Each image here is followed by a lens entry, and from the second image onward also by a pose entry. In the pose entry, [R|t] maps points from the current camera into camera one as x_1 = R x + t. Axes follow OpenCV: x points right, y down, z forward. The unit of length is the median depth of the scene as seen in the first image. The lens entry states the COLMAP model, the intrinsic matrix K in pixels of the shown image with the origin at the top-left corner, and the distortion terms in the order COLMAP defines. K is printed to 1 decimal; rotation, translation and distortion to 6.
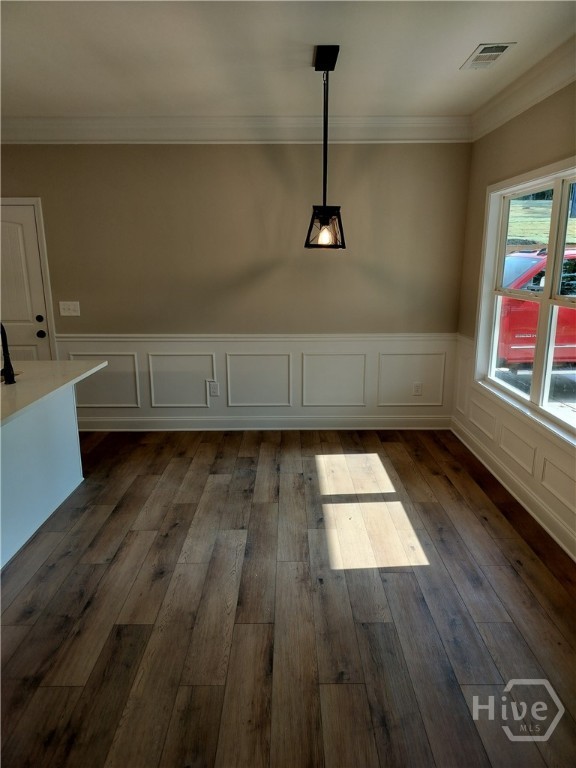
lens RADIAL K [[540.4, 0, 288.0], [0, 540.4, 384.0], [0, 0, 1]] dist [0.066541, -0.067166]
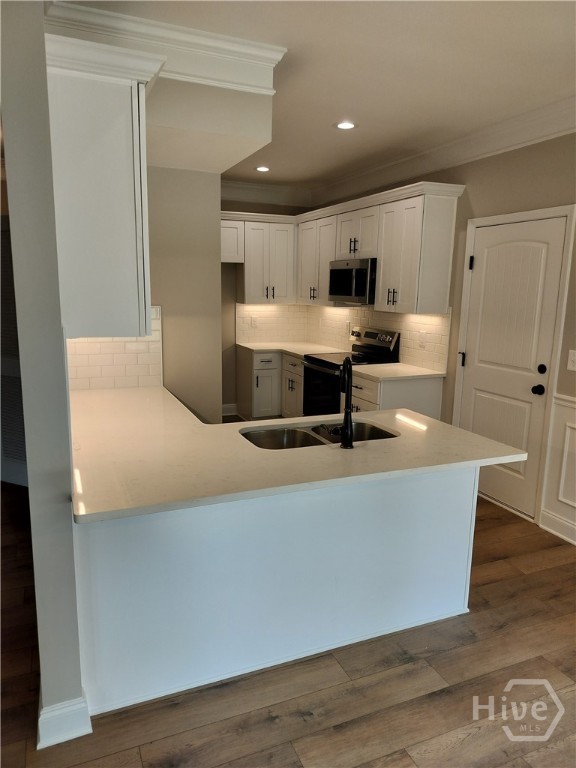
lens RADIAL K [[540.4, 0, 288.0], [0, 540.4, 384.0], [0, 0, 1]] dist [0.066541, -0.067166]
pose [[0.396999, 0.179671, -0.900061, 0.097776], [-0.229675, 0.968899, 0.092108, -0.111430], [0.888617, 0.170155, 0.425918, 0.480273]]
